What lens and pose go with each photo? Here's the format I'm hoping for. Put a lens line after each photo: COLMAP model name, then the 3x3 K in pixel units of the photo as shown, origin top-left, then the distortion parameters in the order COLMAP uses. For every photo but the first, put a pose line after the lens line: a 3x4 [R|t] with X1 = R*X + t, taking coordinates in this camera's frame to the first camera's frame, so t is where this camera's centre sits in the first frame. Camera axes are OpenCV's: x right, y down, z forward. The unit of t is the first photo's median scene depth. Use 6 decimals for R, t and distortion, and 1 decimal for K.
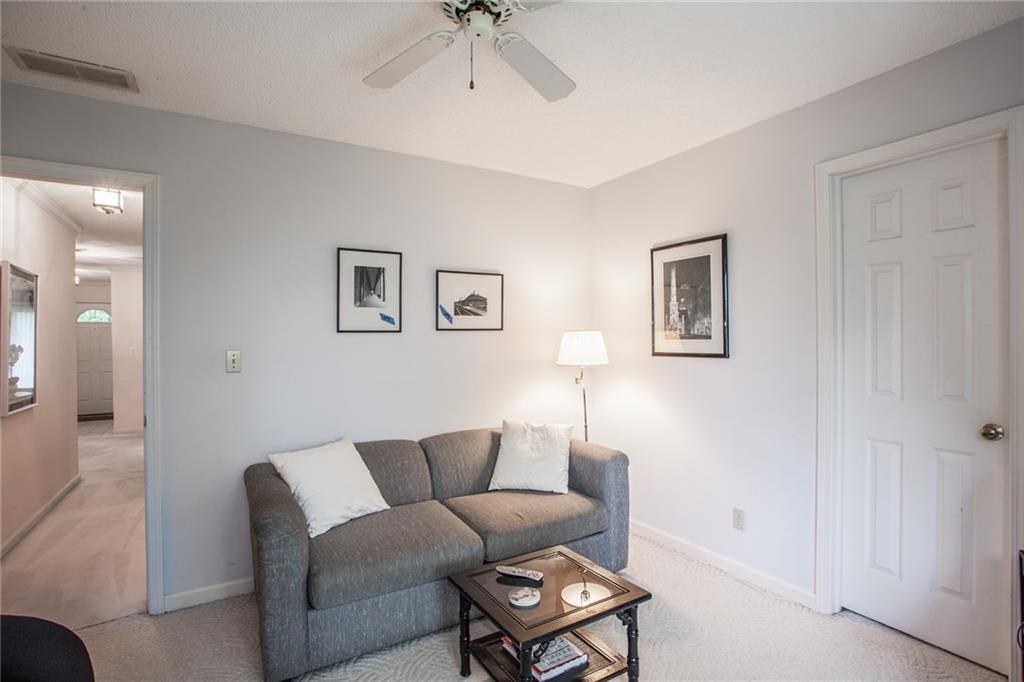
lens RADIAL K [[495.1, 0, 513.8], [0, 495.1, 339.1], [0, 0, 1]] dist [-0.047460, 0.009707]
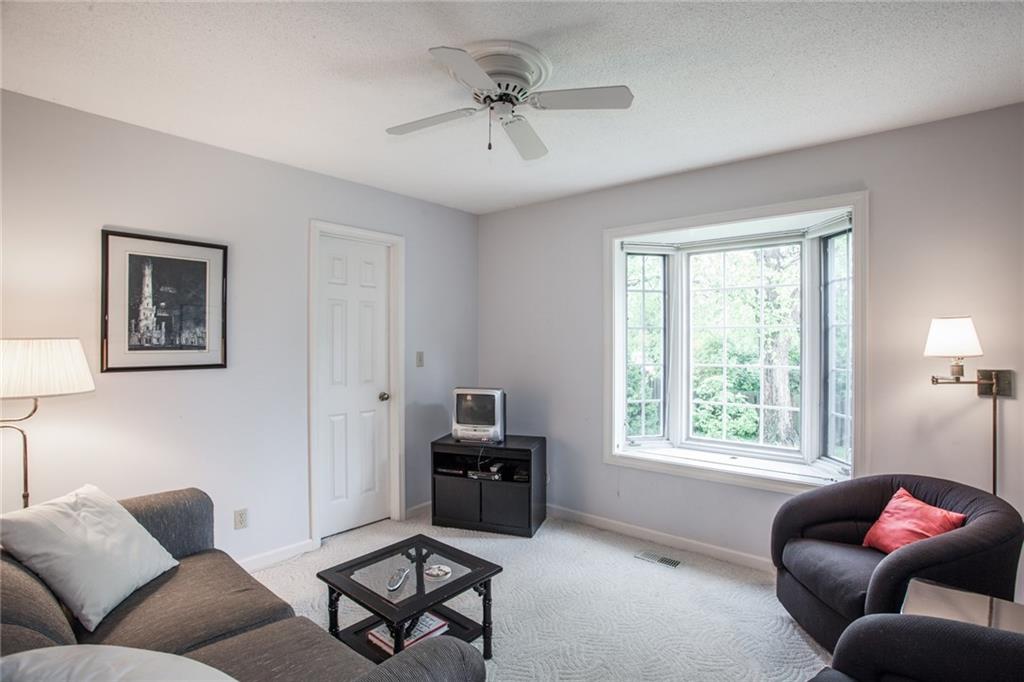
lens RADIAL K [[495.1, 0, 513.5], [0, 495.1, 342.0], [0, 0, 1]] dist [-0.047460, 0.009707]
pose [[-0.296518, 0.004788, 0.955015, -0.659541], [0.000348, 0.999988, -0.004905, -0.009585], [-0.955027, -0.001122, -0.296516, 0.677659]]
